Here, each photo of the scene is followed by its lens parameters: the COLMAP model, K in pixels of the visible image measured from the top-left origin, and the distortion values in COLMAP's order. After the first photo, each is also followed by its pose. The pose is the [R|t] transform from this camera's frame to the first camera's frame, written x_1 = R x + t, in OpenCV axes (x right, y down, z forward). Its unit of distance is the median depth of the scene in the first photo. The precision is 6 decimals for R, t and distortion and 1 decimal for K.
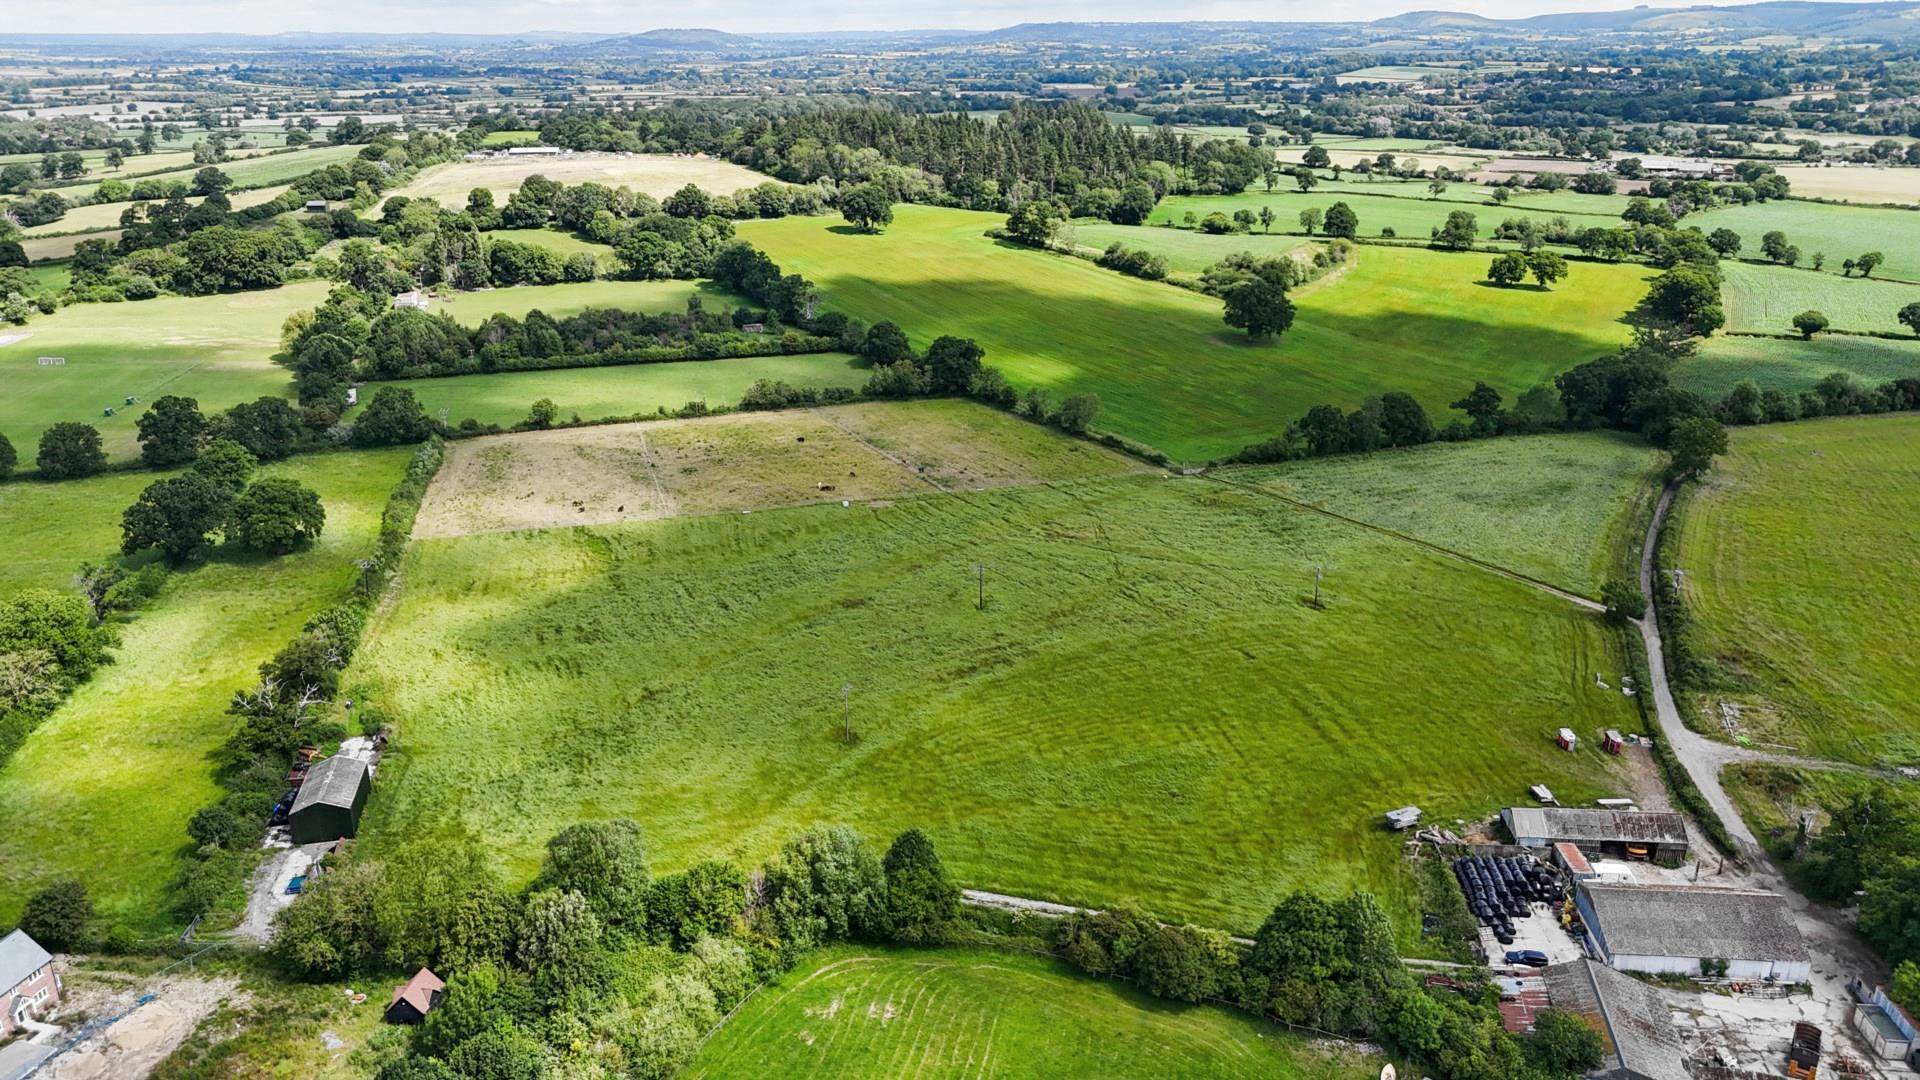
lens RADIAL K [[1410.9, 0, 956.9], [0, 1410.9, 550.4], [0, 0, 1]] dist [0.067092, -0.064739]
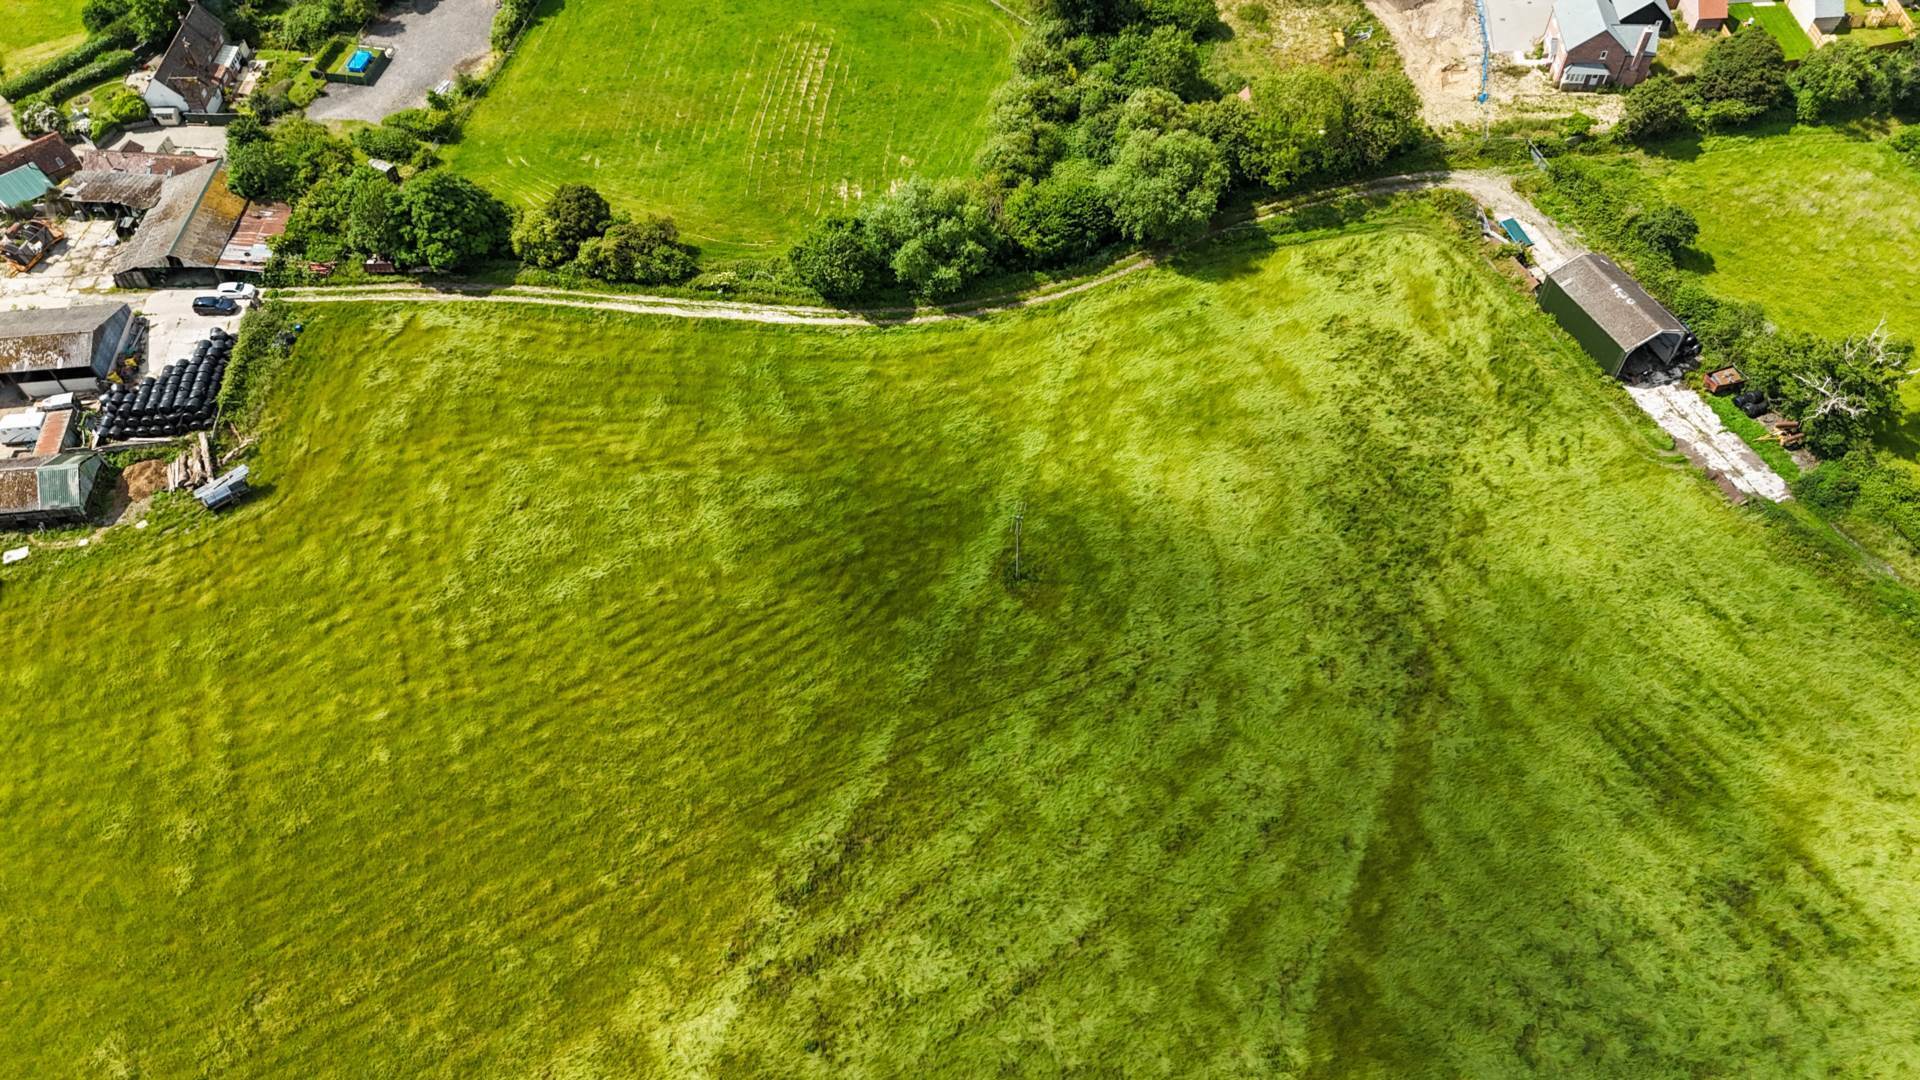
lens RADIAL K [[1410.9, 0, 969.9], [0, 1410.9, 531.6], [0, 0, 1]] dist [0.067092, -0.064739]
pose [[-0.983077, 0.158664, -0.091571, -0.000668], [-0.036373, 0.320855, 0.946430, -0.267266], [0.179545, 0.933744, -0.309654, 0.667636]]
